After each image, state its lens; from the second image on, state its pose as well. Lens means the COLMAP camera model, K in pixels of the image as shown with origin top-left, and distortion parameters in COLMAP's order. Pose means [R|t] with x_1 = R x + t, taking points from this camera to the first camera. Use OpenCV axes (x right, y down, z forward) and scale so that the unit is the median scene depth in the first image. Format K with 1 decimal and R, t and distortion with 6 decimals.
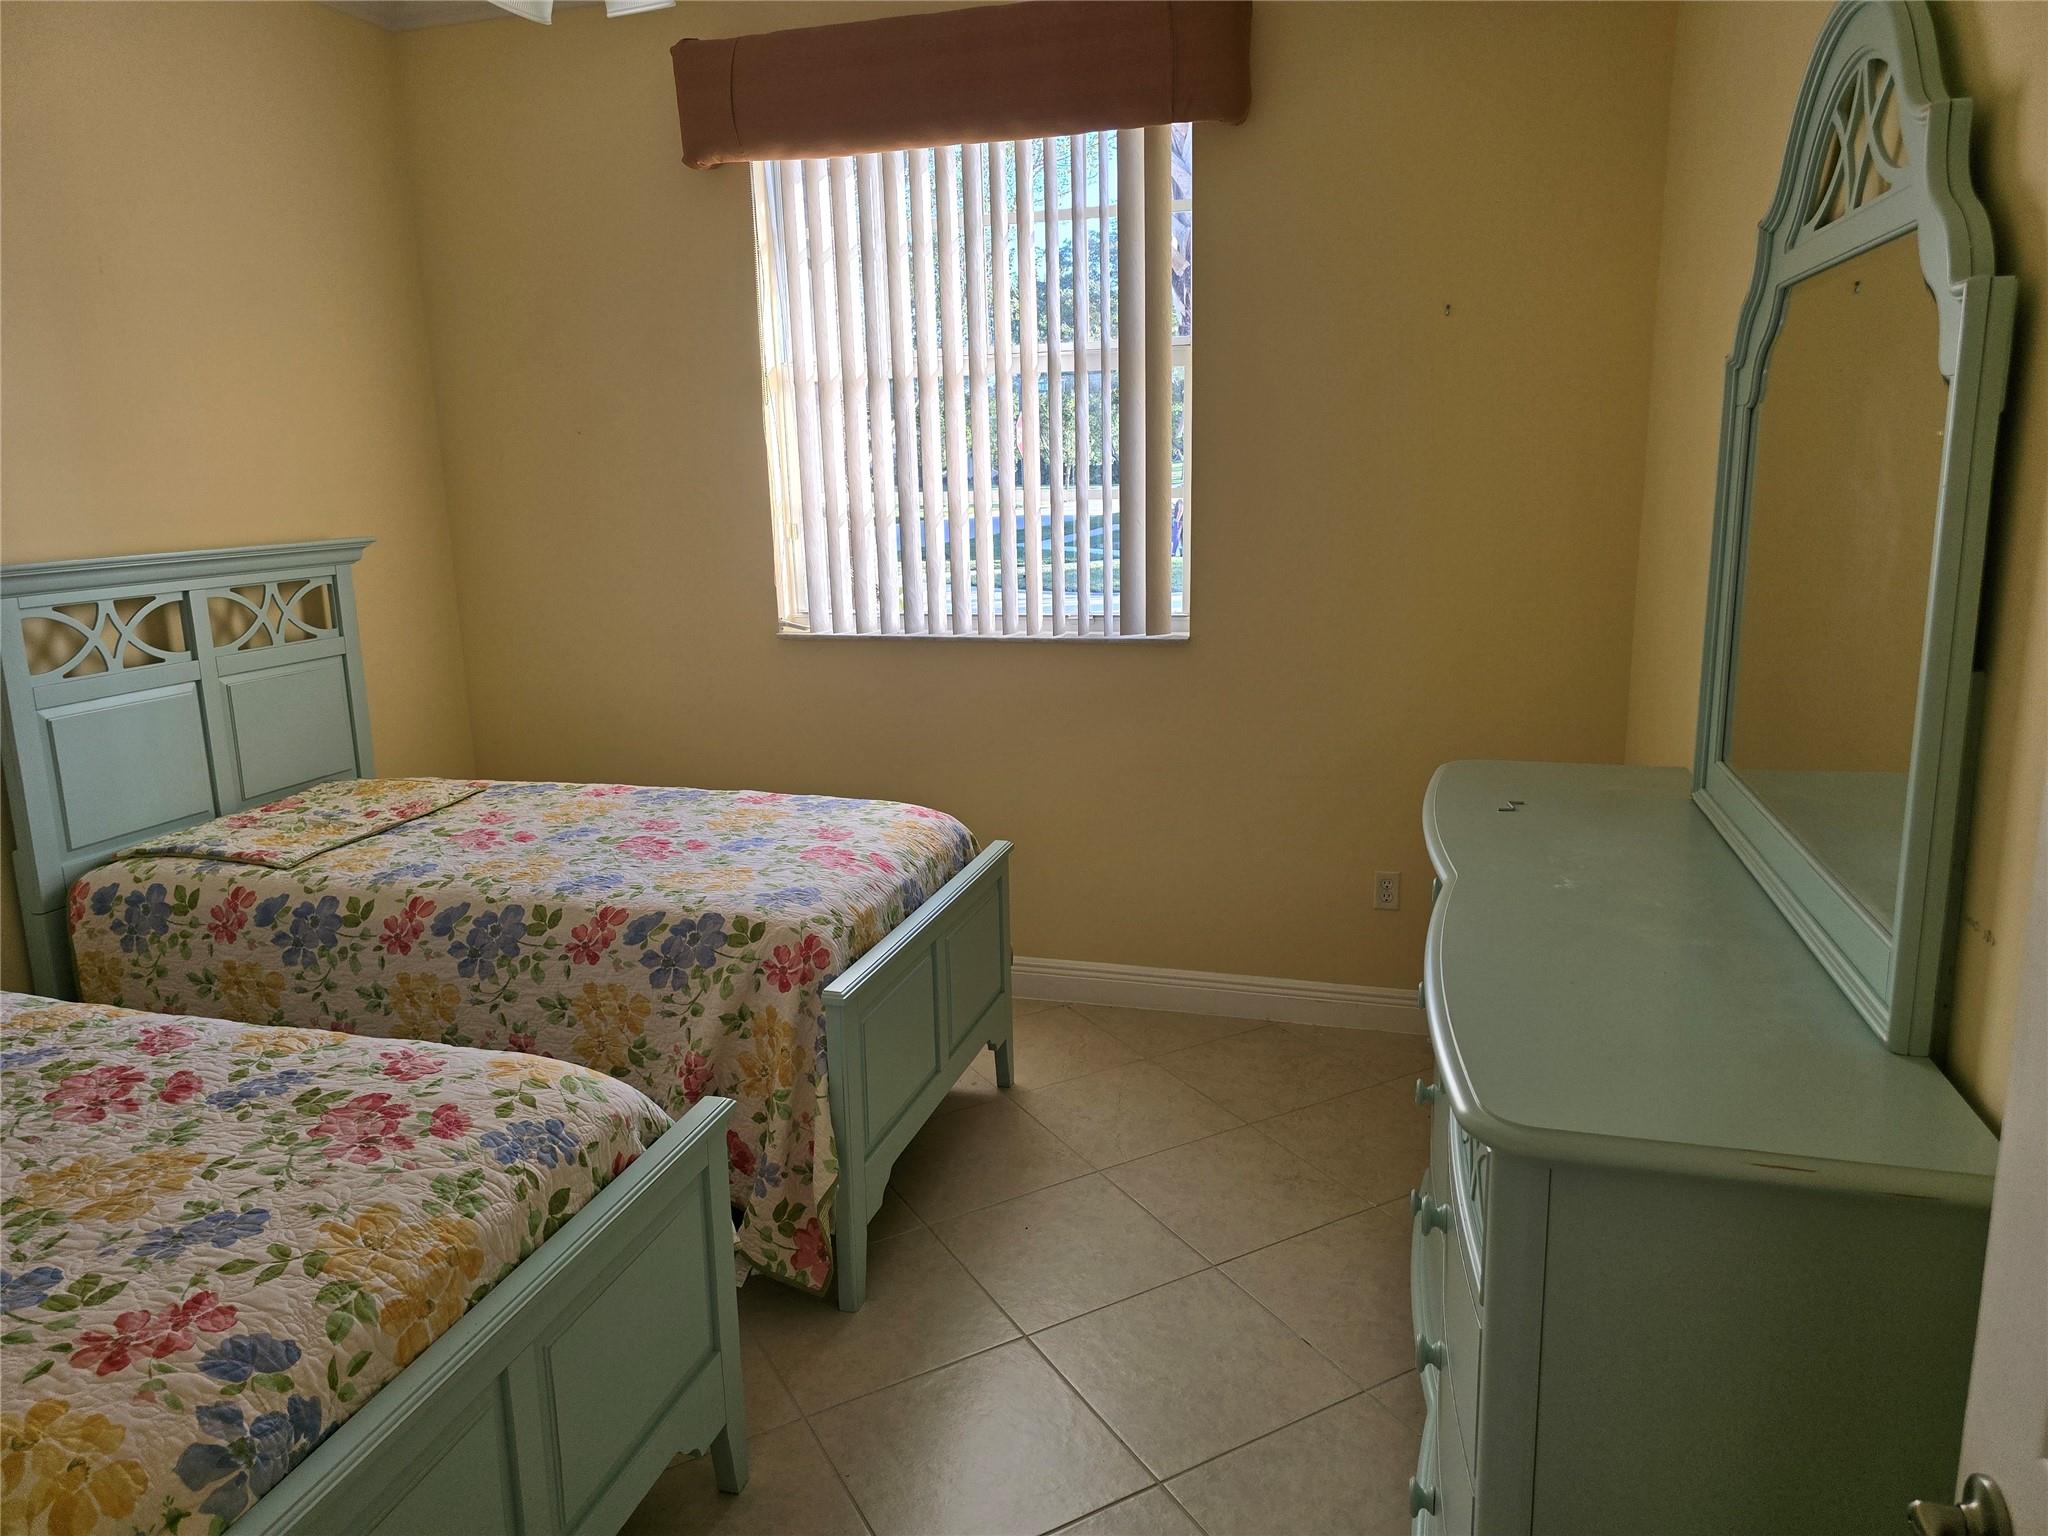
lens RADIAL K [[1371.4, 0, 1024.0], [0, 1371.4, 768.0], [0, 0, 1]] dist [0.039425, -0.043835]
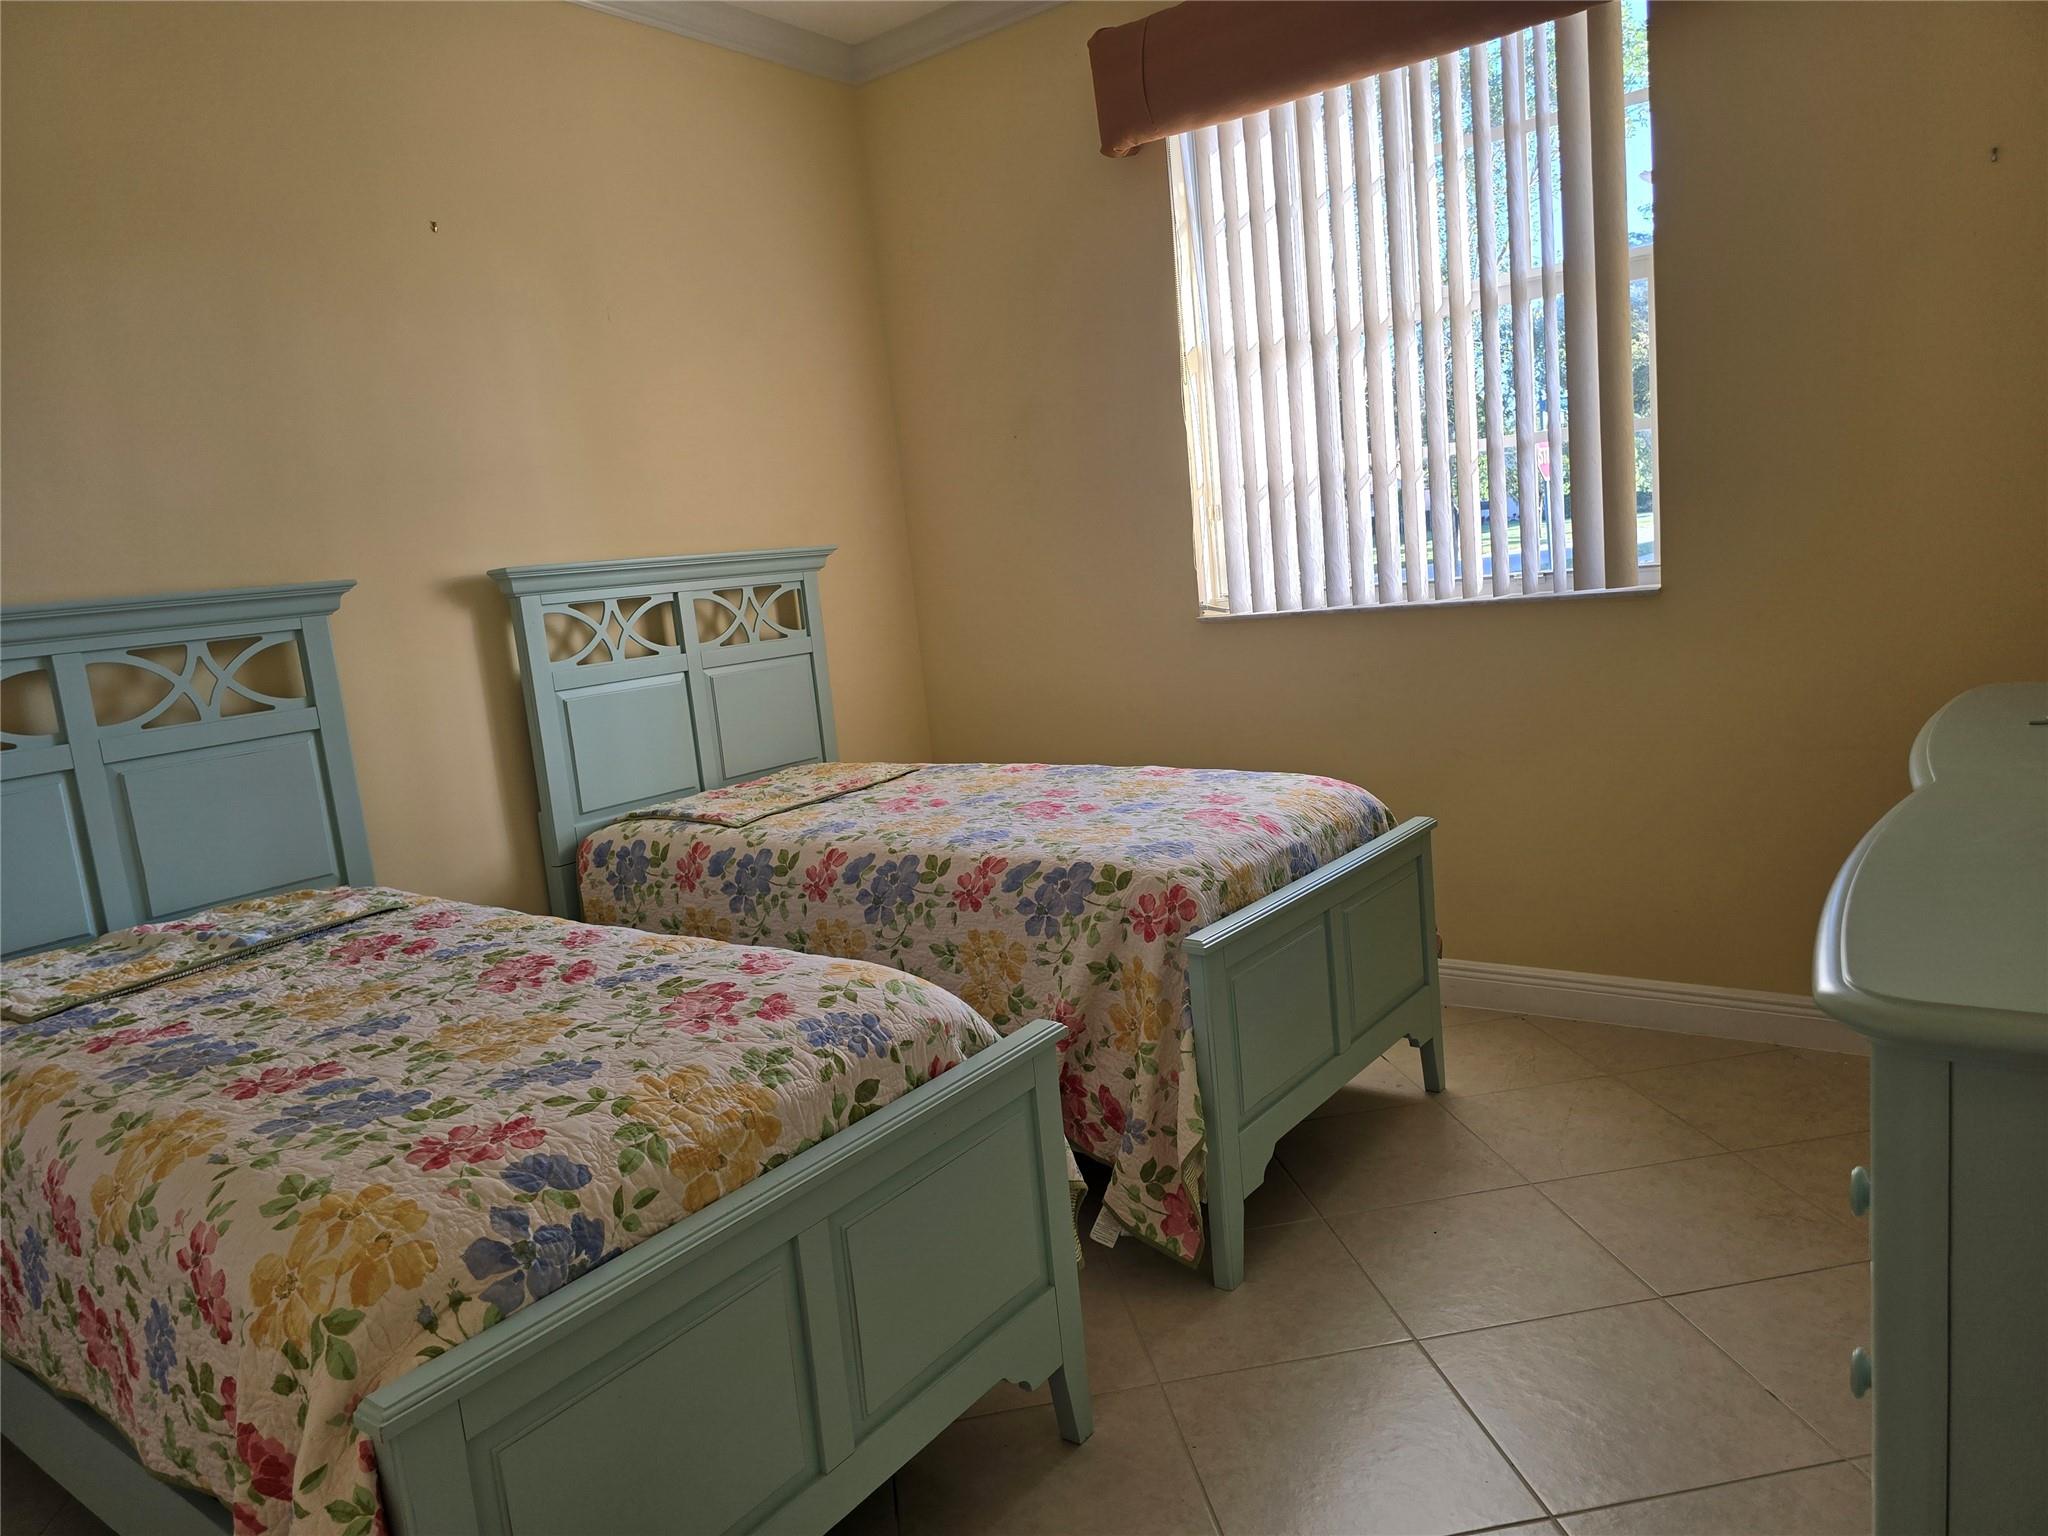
lens RADIAL K [[1366.6, 0, 1024.0], [0, 1366.6, 768.0], [0, 0, 1]] dist [0.090467, -0.159490]
pose [[0.933539, -0.010189, -0.358331, 0.090466], [-0.003034, 0.999336, -0.036319, 0.074731], [0.358463, 0.034992, 0.932888, 0.058561]]
